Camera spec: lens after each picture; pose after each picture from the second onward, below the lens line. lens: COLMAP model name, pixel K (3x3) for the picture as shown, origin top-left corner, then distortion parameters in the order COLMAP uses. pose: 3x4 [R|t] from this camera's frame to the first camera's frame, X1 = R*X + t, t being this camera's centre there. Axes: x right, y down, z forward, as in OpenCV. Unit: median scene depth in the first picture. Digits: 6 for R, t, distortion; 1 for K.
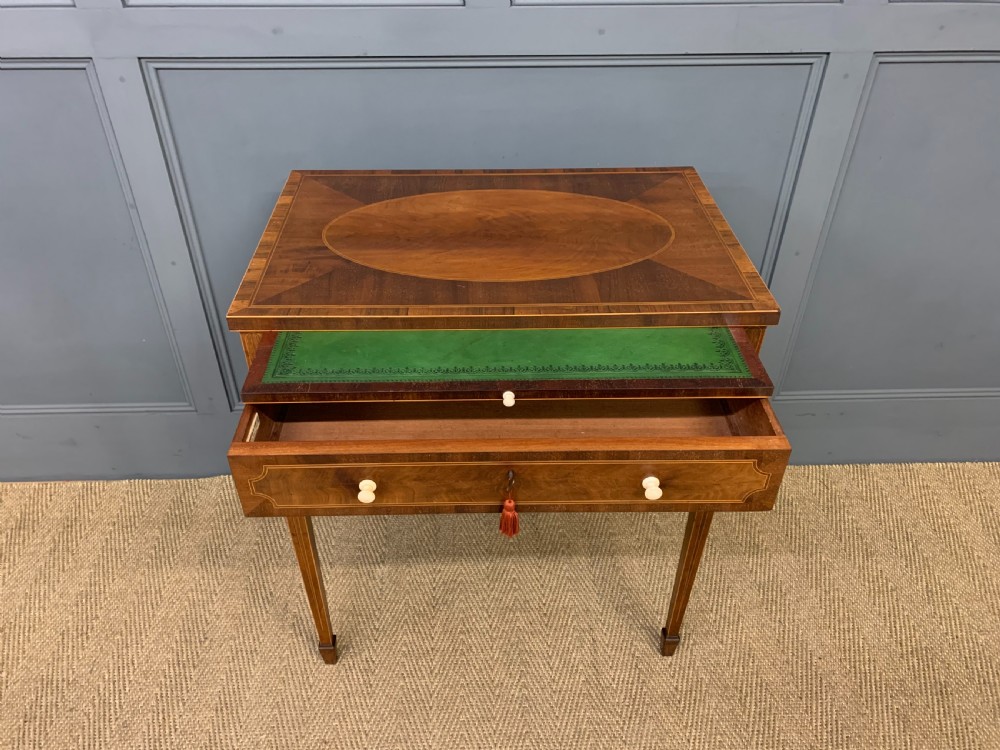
lens RADIAL K [[775.8, 0, 485.7], [0, 775.8, 382.6], [0, 0, 1]] dist [0.011271, -0.001862]
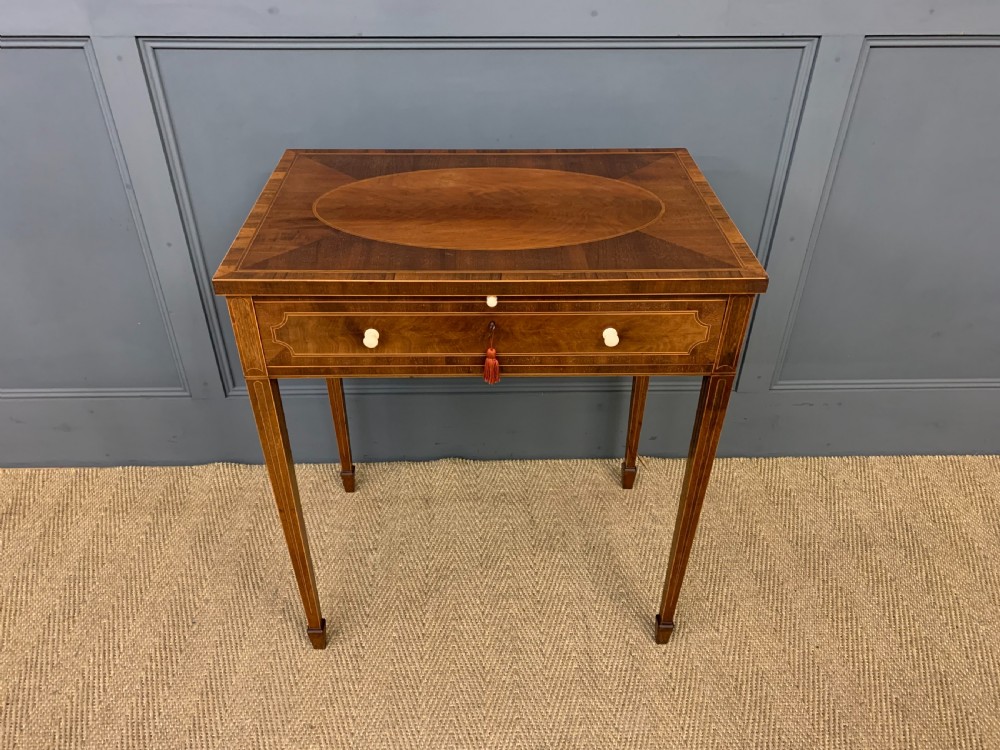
lens RADIAL K [[775.8, 0, 490.9], [0, 775.8, 370.3], [0, 0, 1]] dist [0.011271, -0.001862]
pose [[0.999974, 0.006337, -0.003474, 0.019091], [-0.006452, 0.999398, -0.034089, 0.042067], [0.003256, 0.034111, 0.999413, 0.005227]]
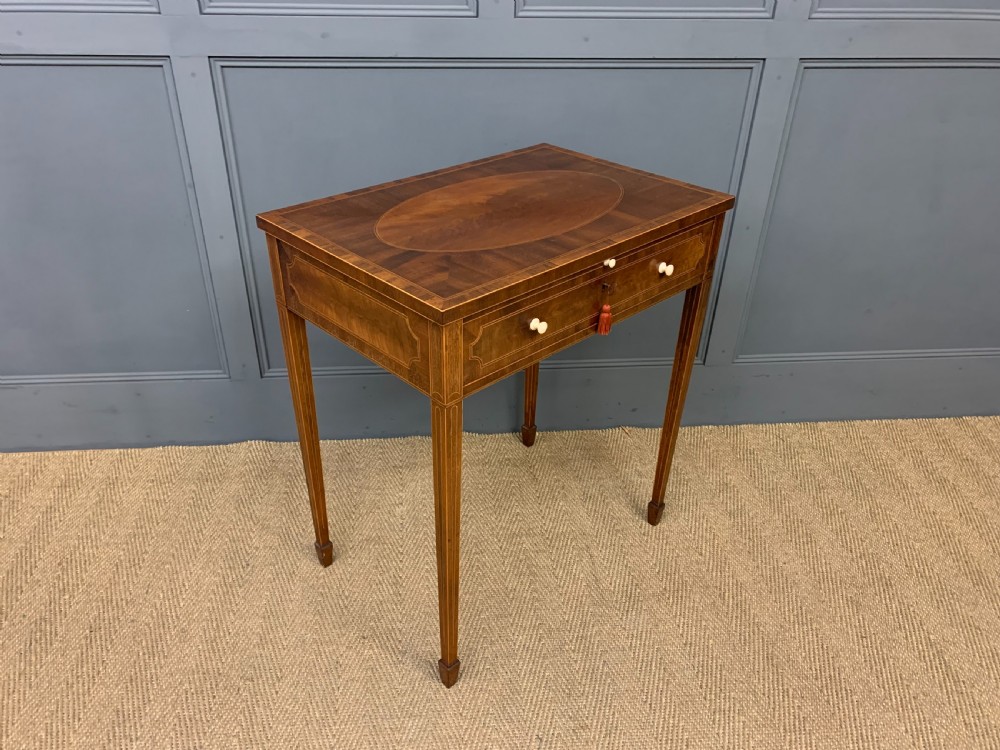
lens RADIAL K [[775.8, 0, 485.3], [0, 775.8, 382.5], [0, 0, 1]] dist [0.011271, -0.001862]
pose [[0.998262, -0.015745, 0.056796, -0.082302], [0.020900, 0.995600, -0.091341, 0.185851], [-0.055108, 0.092369, 0.994199, -0.162887]]
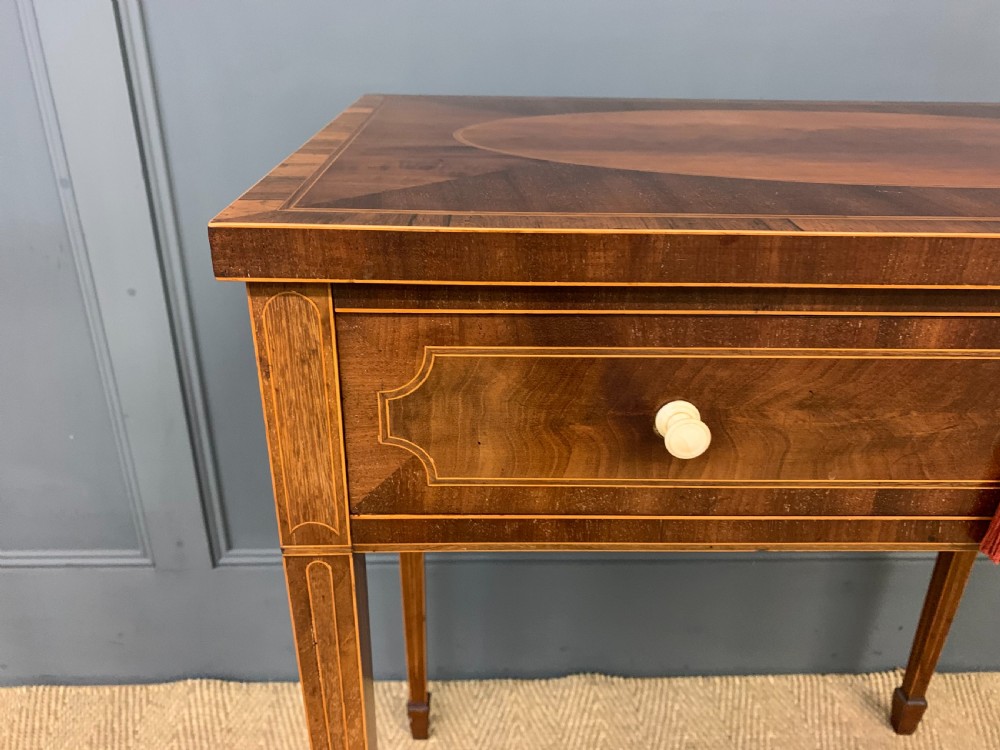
lens RADIAL K [[775.8, 0, 490.4], [0, 775.8, 375.9], [0, 0, 1]] dist [0.011271, -0.001862]
pose [[0.999921, 0.010878, 0.006275, -0.152418], [-0.009298, 0.977146, -0.212367, 0.023298], [-0.008441, 0.212292, 0.977170, 0.484125]]
